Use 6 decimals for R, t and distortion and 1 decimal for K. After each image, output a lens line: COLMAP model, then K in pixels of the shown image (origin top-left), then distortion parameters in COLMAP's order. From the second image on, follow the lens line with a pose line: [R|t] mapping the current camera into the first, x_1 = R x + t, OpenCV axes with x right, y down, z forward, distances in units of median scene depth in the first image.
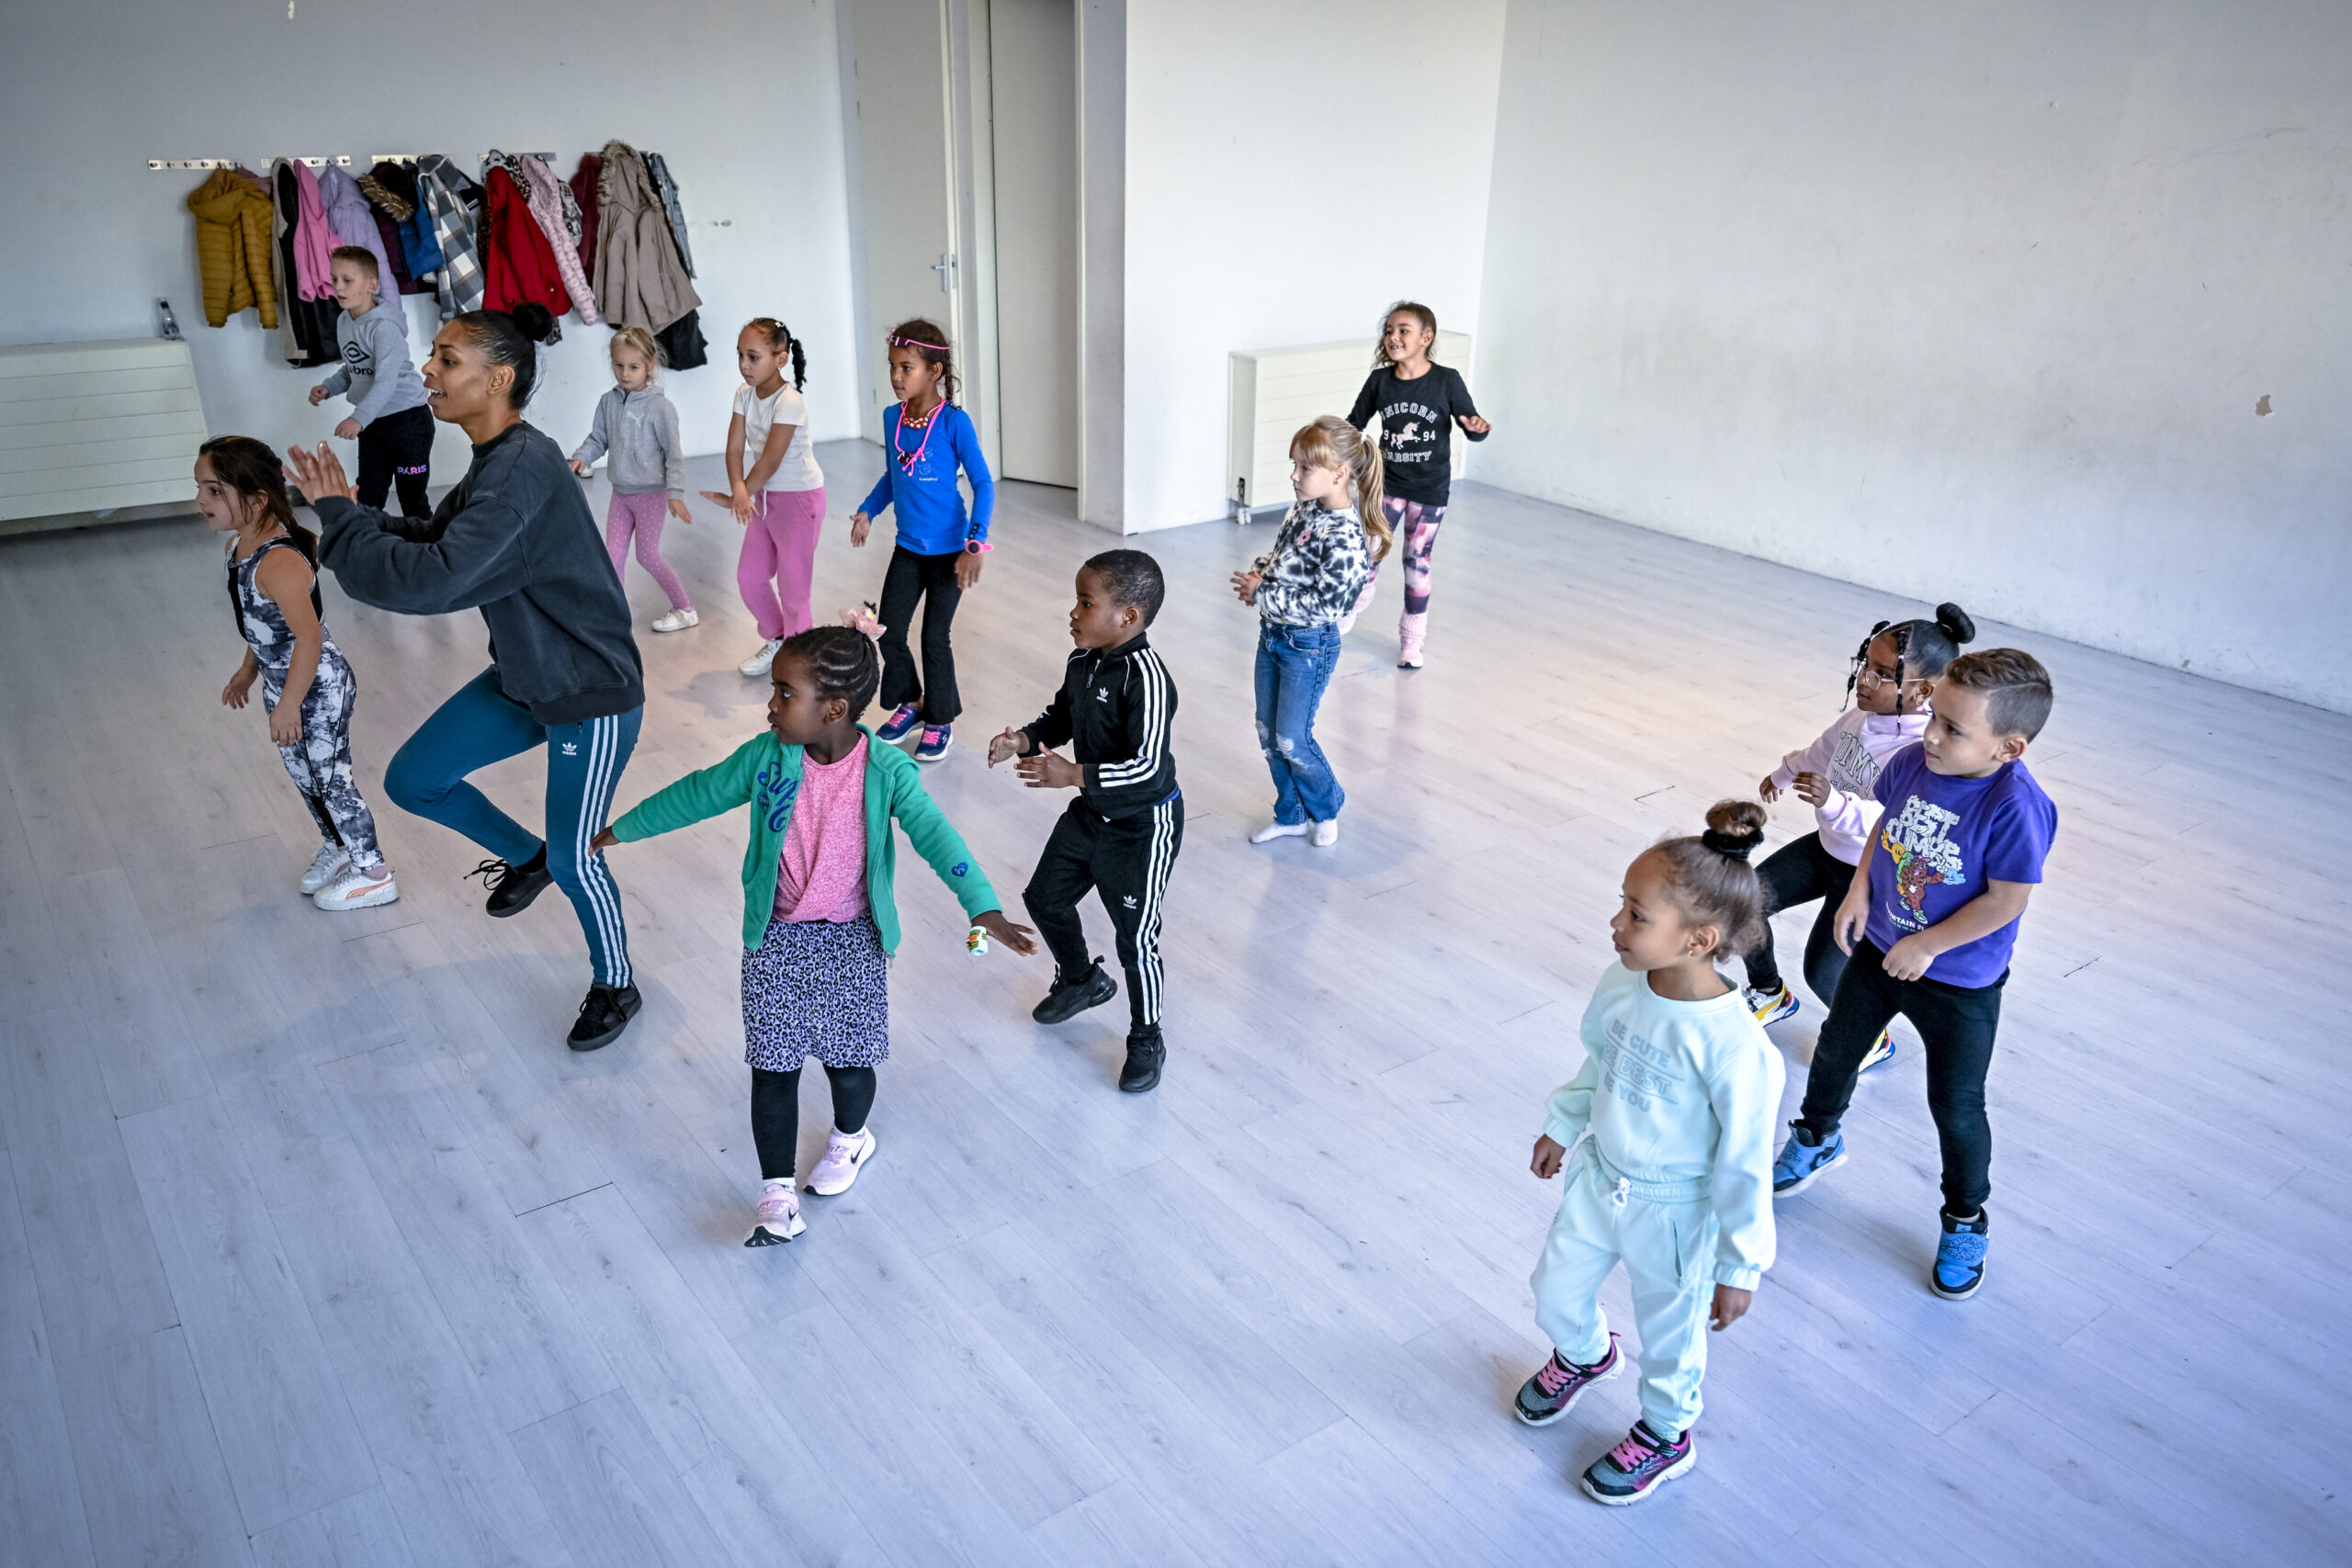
lens RADIAL K [[1780.5, 0, 1176.0], [0, 1780.5, 784.0], [0, 0, 1]] dist [0.001752, 0.002531]
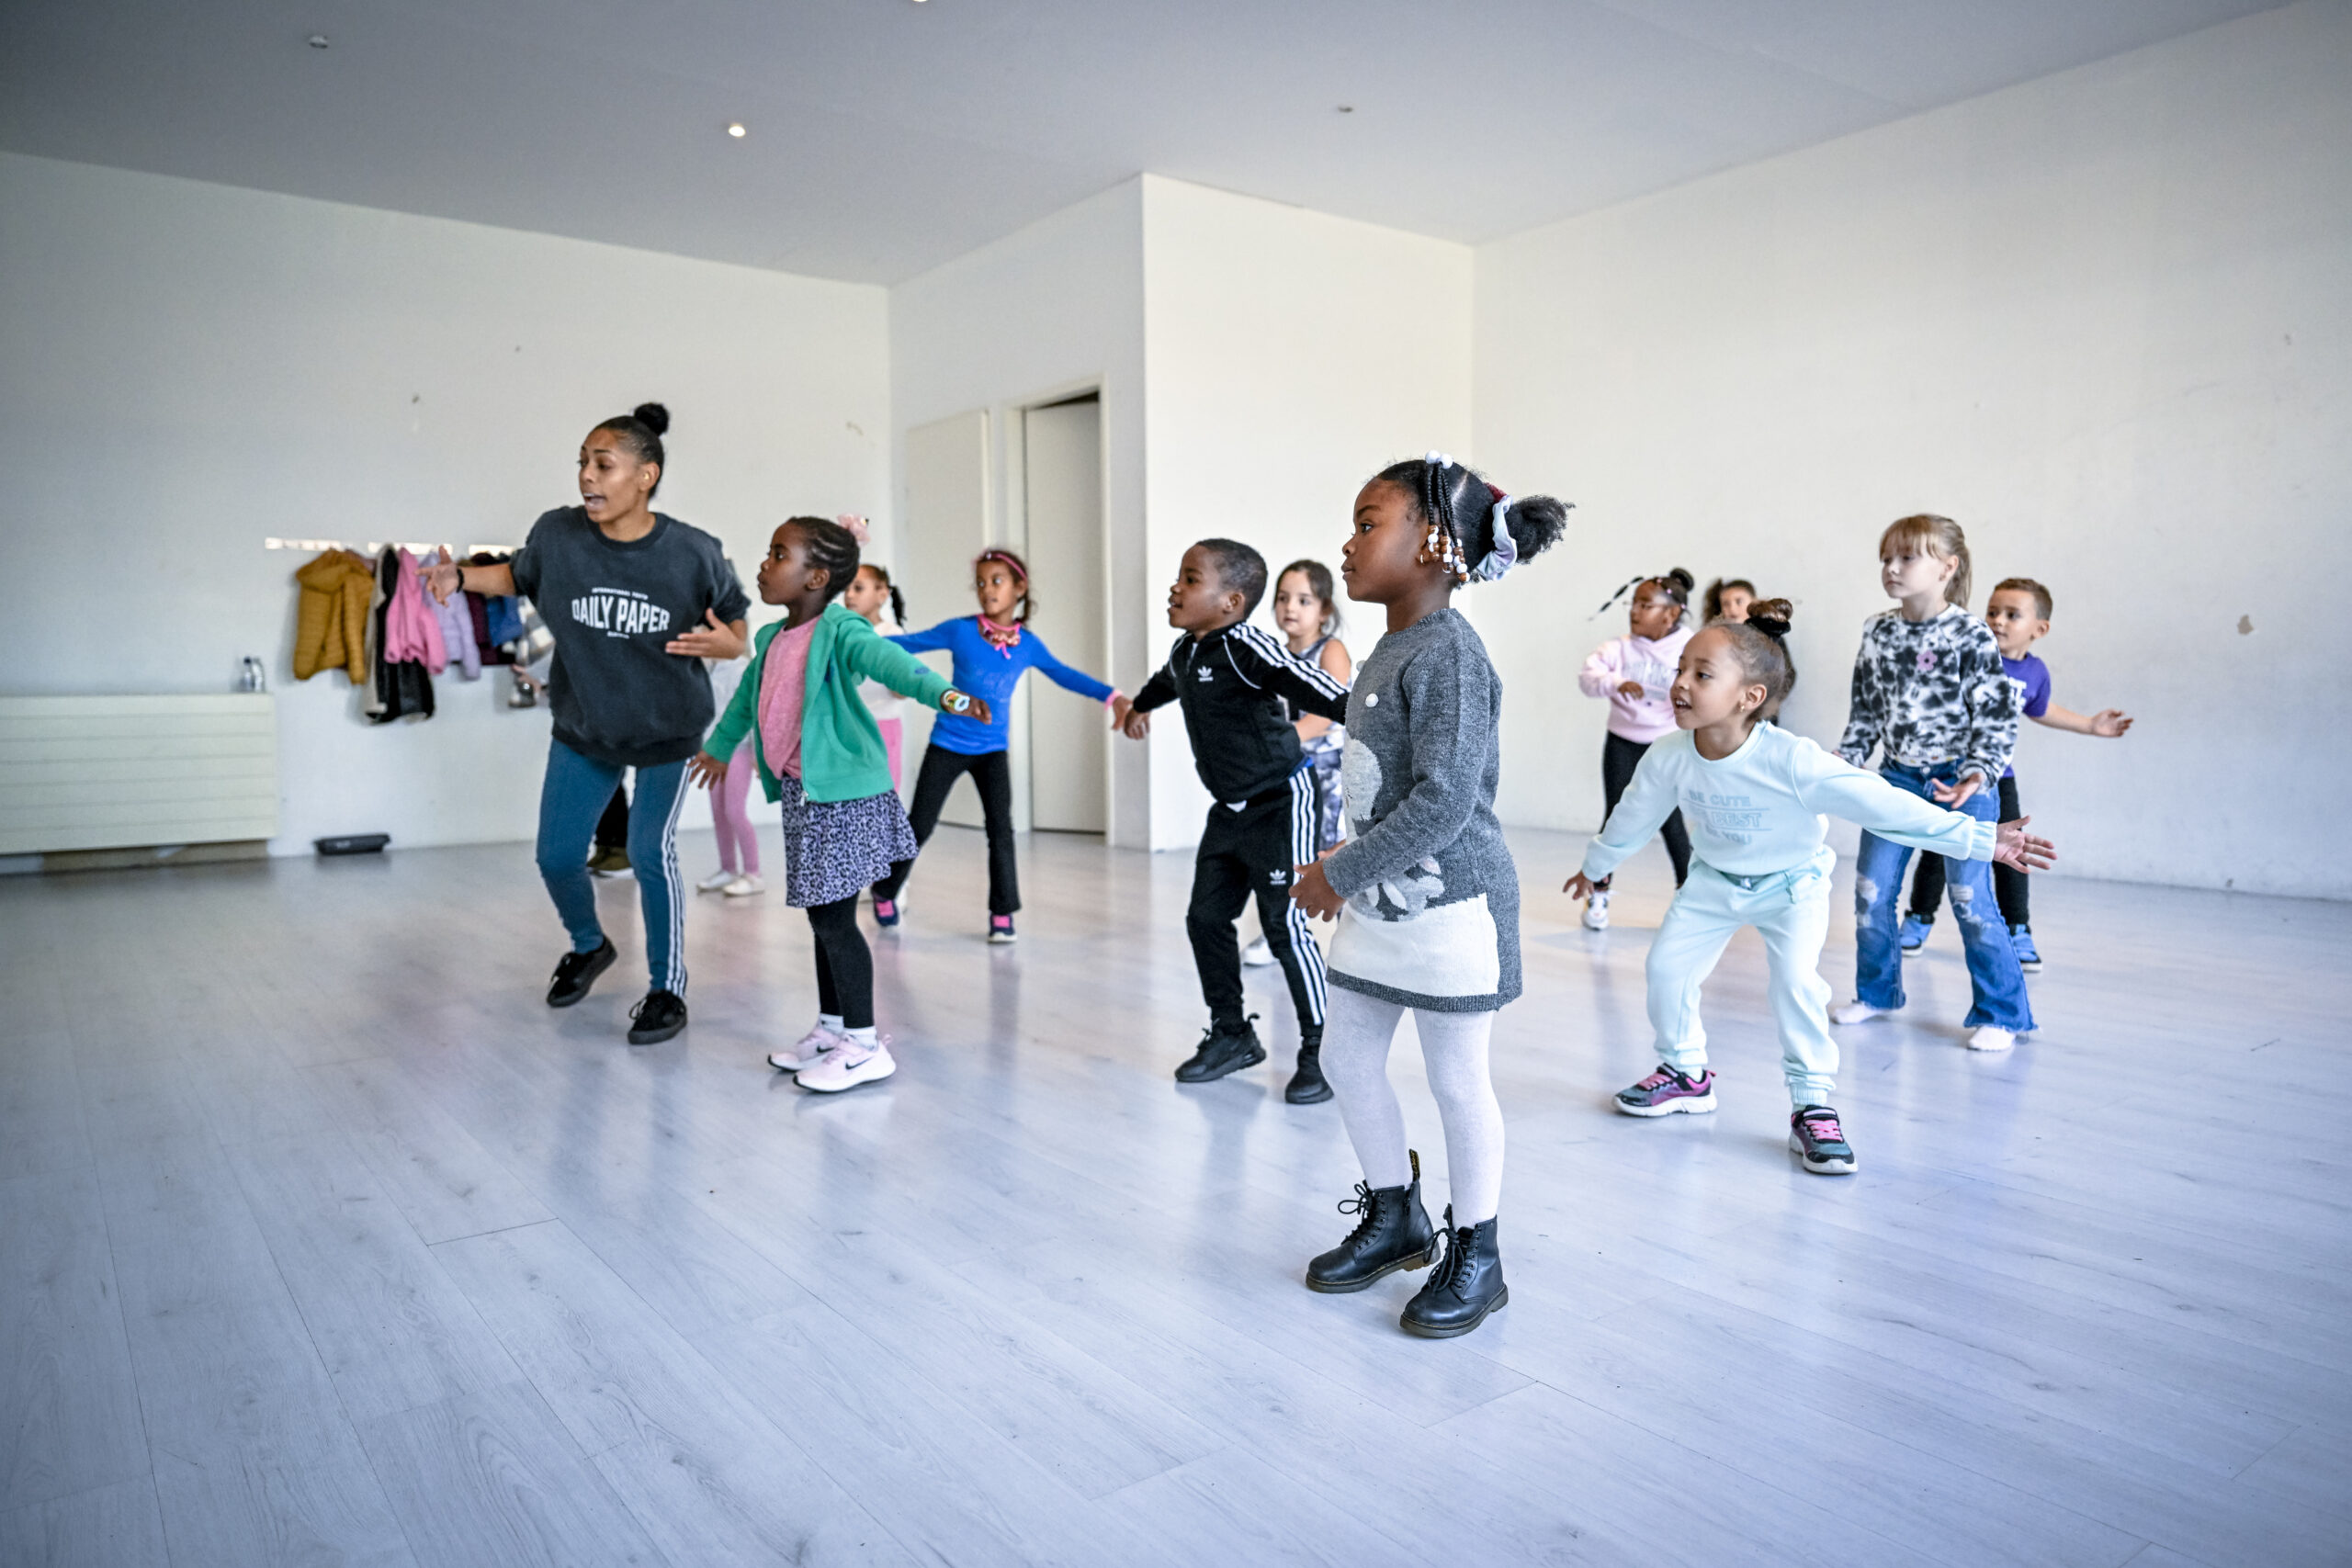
lens RADIAL K [[1565.0, 0, 1176.0], [0, 1565.0, 784.0], [0, 0, 1]] dist [0.002114, -0.000193]
pose [[0.999642, -0.025988, 0.006303, -0.021890], [0.026536, 0.934856, -0.354033, 0.162933], [0.003308, 0.354073, 0.935212, 0.152674]]
